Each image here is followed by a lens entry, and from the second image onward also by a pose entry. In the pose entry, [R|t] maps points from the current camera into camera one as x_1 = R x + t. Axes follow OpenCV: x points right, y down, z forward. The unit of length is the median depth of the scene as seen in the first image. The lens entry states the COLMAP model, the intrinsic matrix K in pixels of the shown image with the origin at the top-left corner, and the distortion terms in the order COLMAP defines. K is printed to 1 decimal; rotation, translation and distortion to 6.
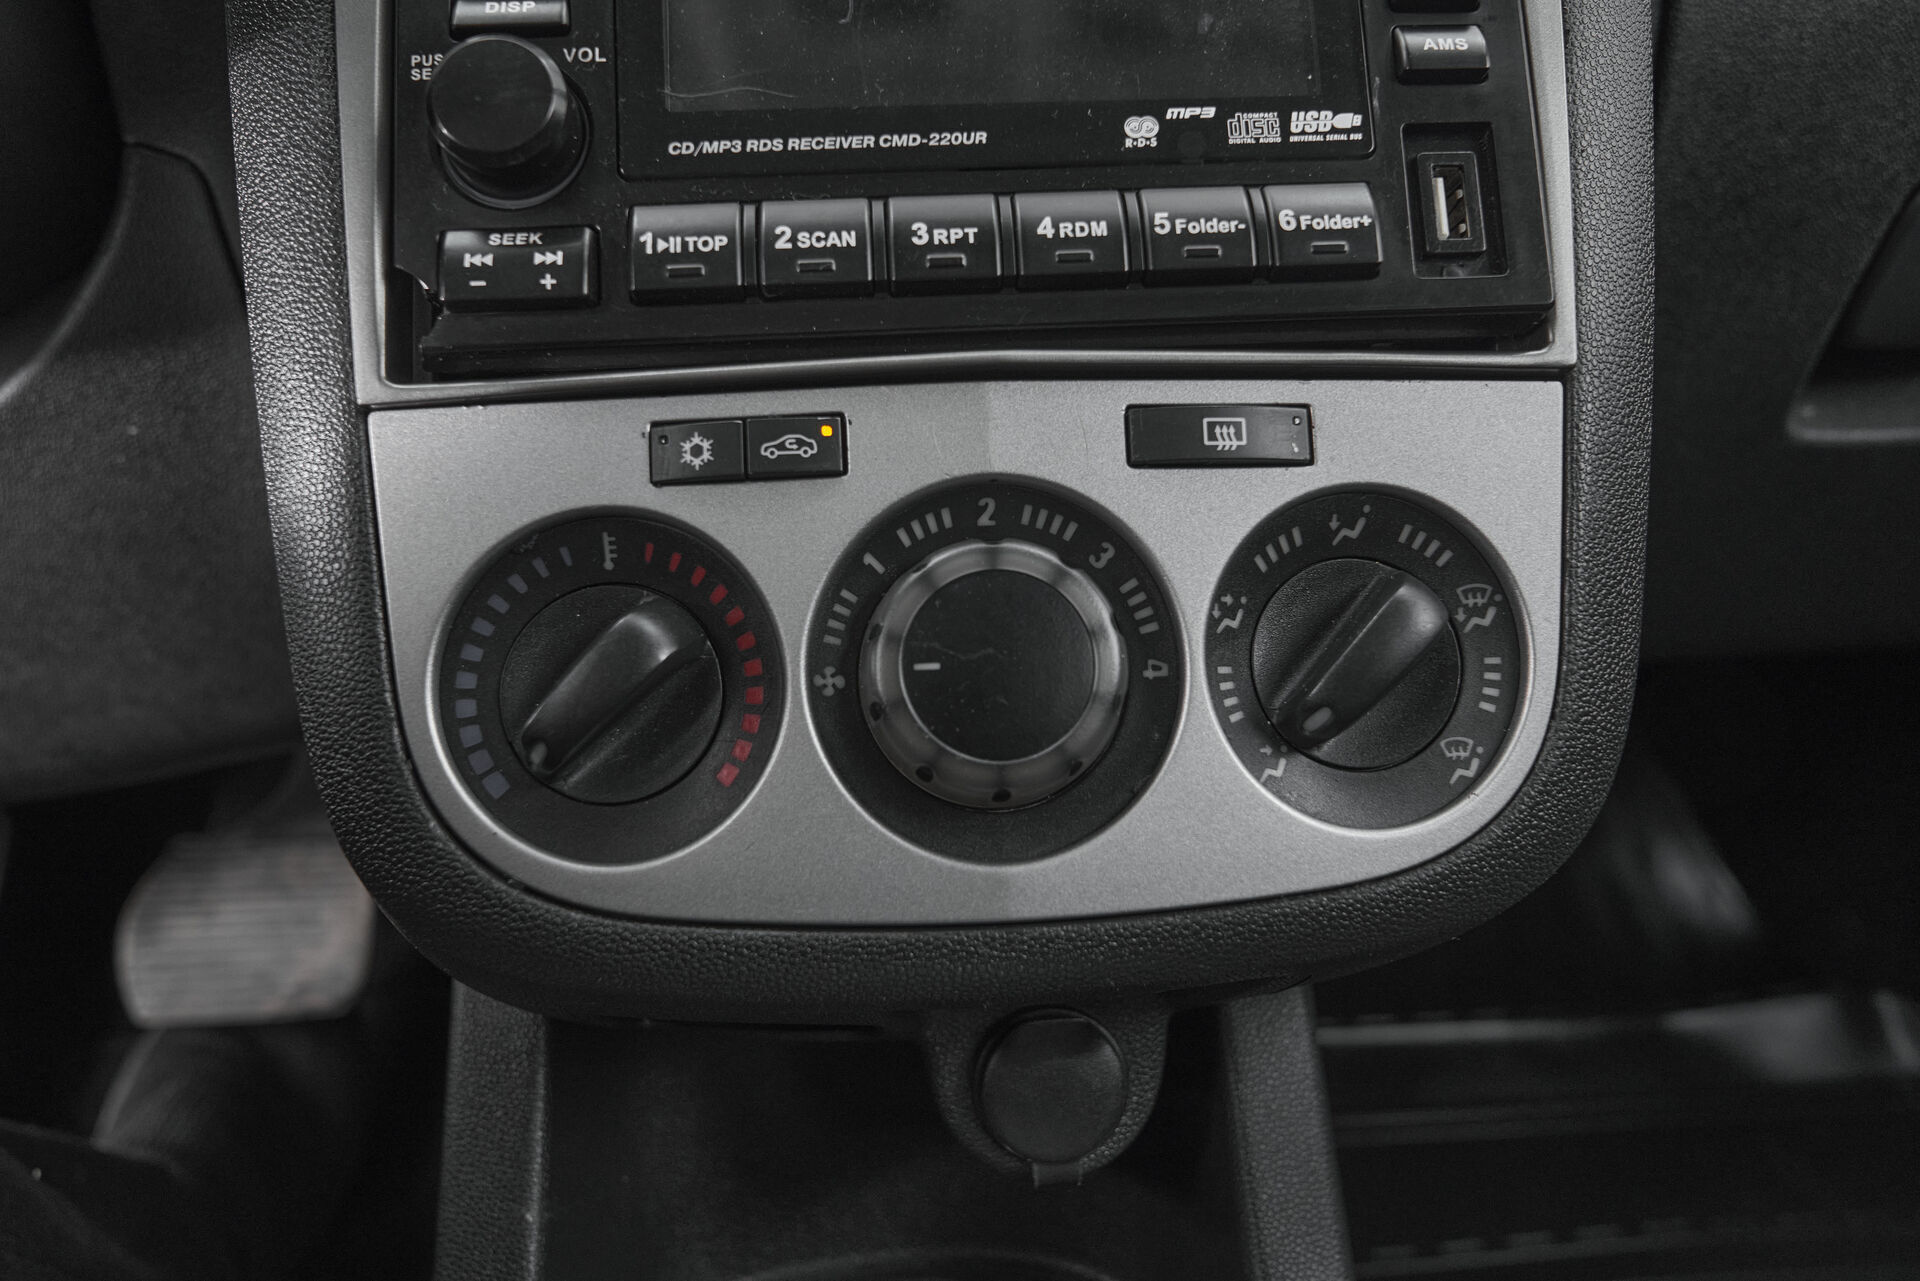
lens RADIAL K [[1311.3, 0, 956.7], [0, 1311.3, 636.5], [0, 0, 1]] dist [0.000620, -0.008581]
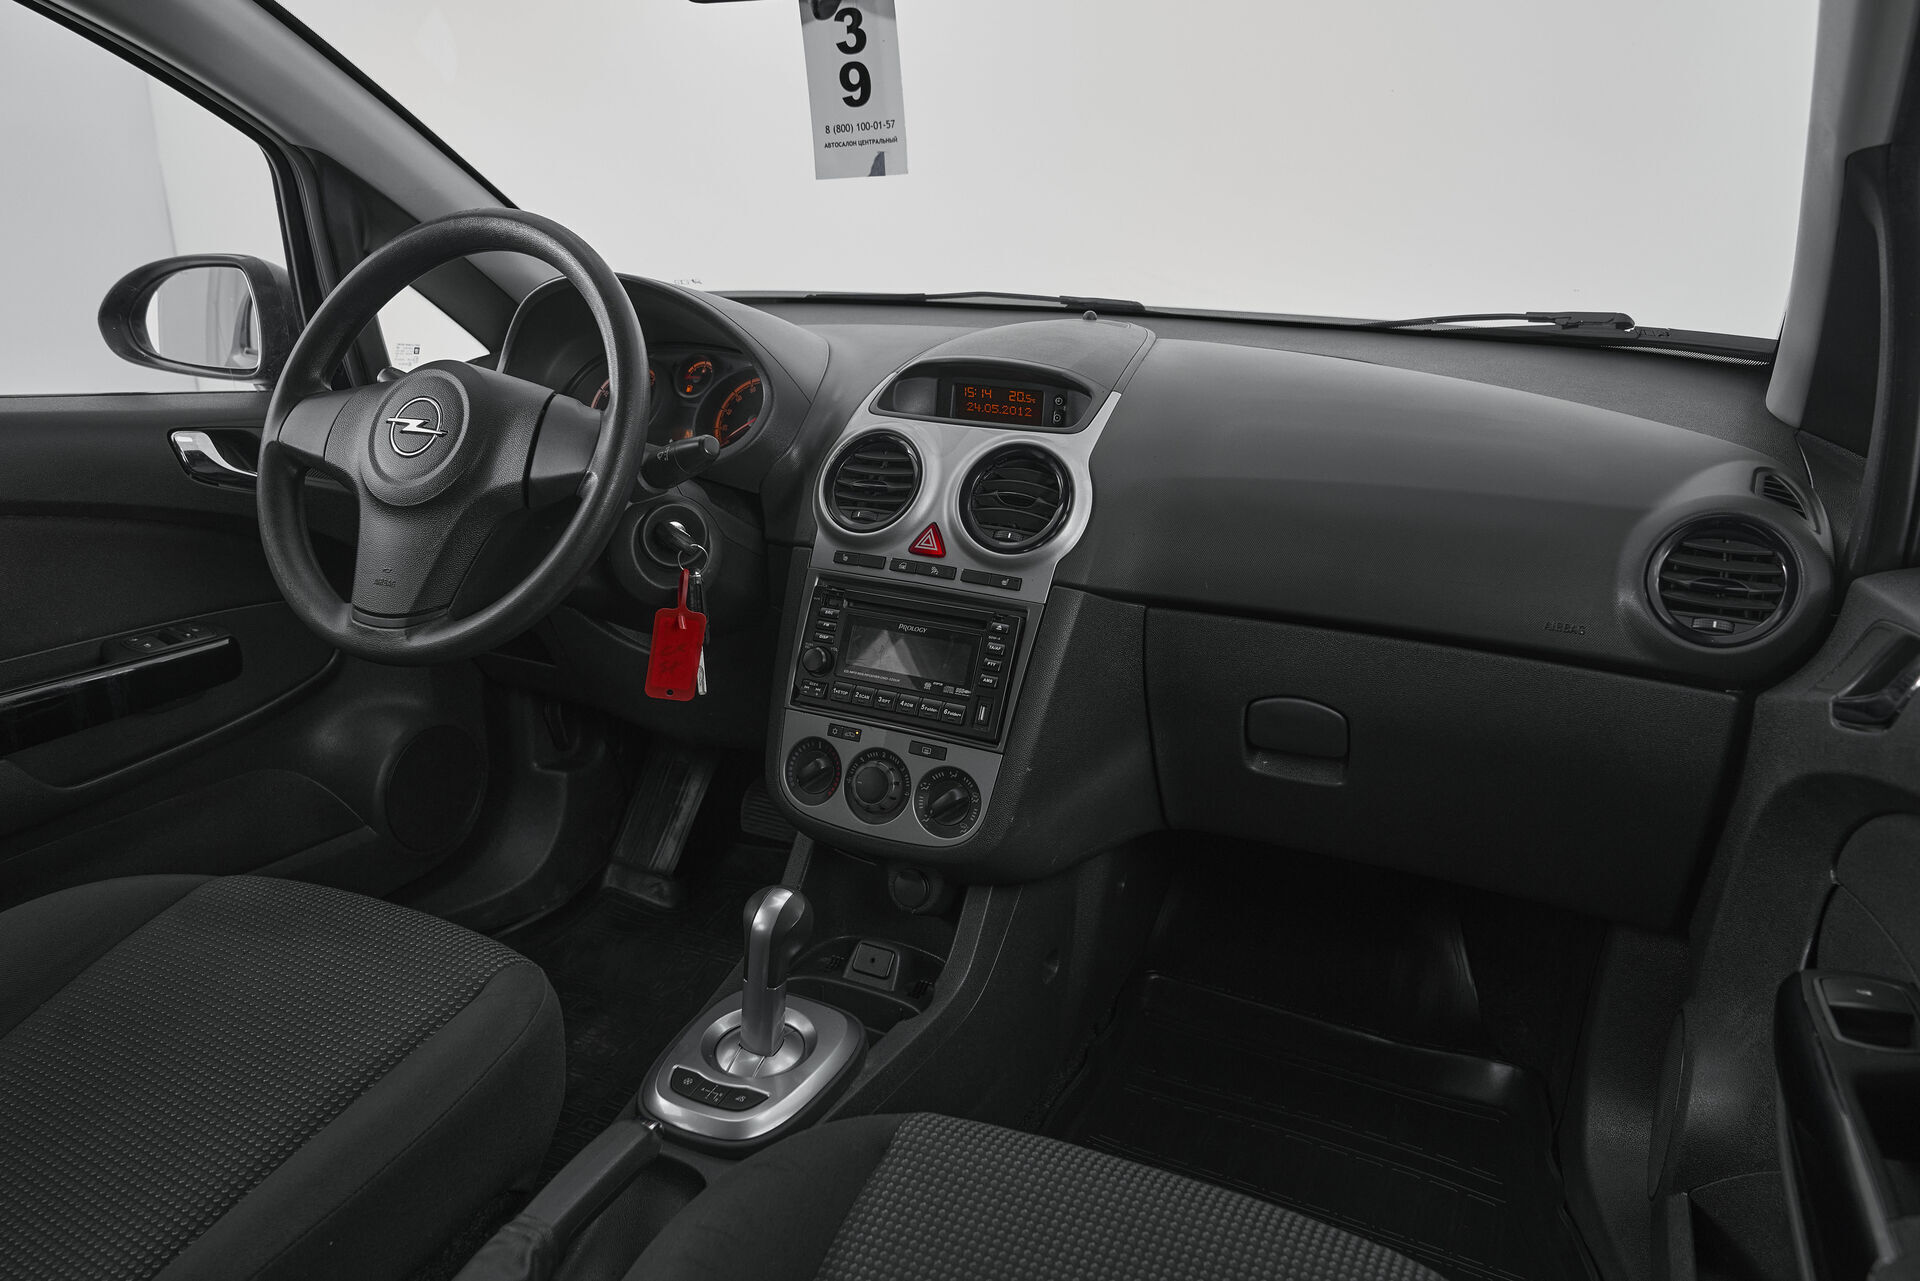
lens RADIAL K [[1311.3, 0, 960.1], [0, 1311.3, 645.2], [0, 0, 1]] dist [0.000620, -0.008581]
pose [[0.875042, 0.197615, -0.441871, 2.414936], [-0.194769, 0.979452, 0.052331, -0.825725], [0.443133, 0.040272, 0.895551, -3.381238]]
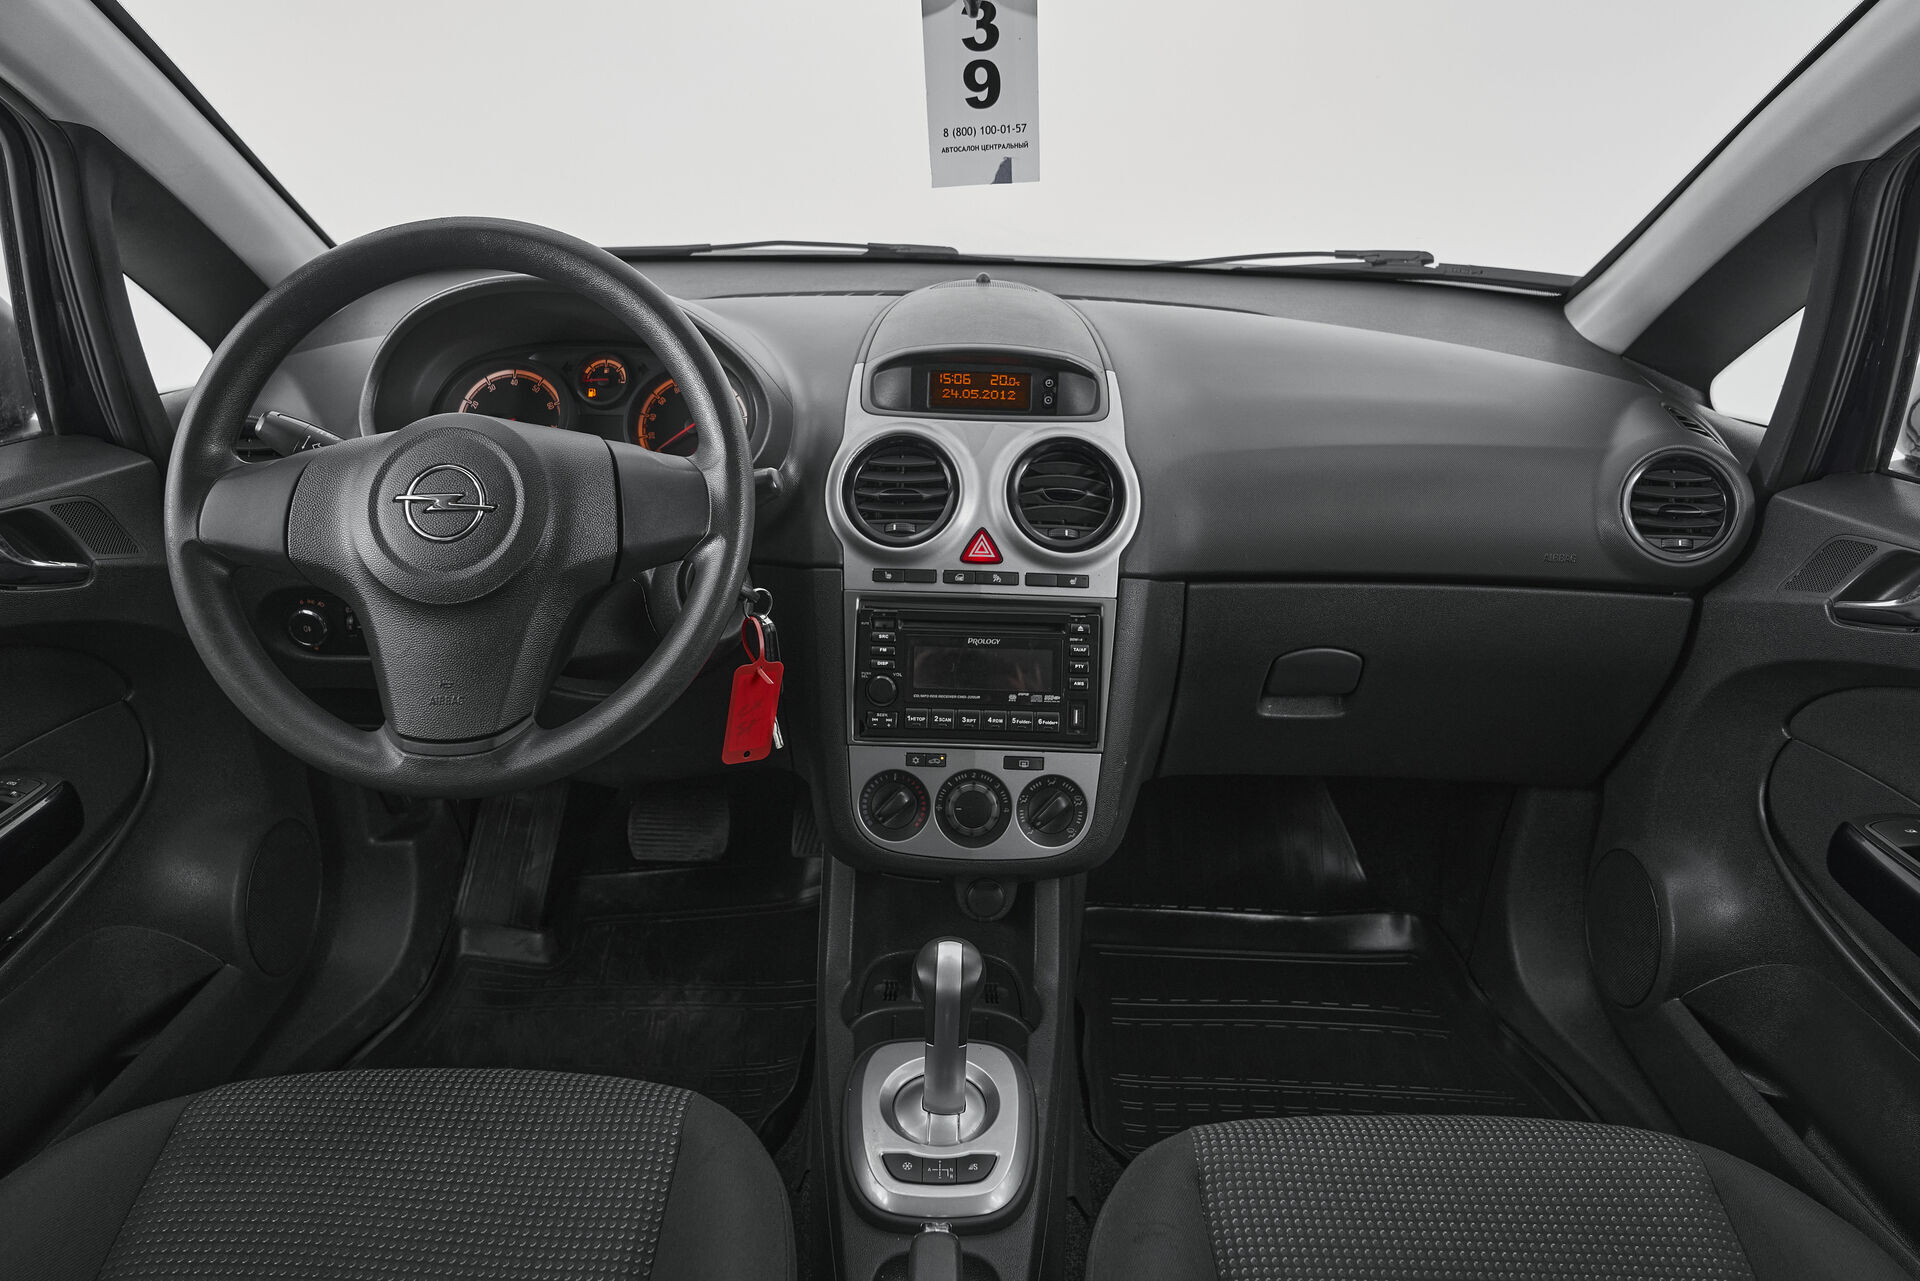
lens RADIAL K [[1311.3, 0, 954.3], [0, 1311.3, 623.5], [0, 0, 1]] dist [0.000620, -0.008581]
pose [[0.995664, 0.076368, -0.053122, 0.165233], [-0.072213, 0.994477, 0.076156, -1.015743], [0.058644, -0.071990, 0.995680, -3.780288]]
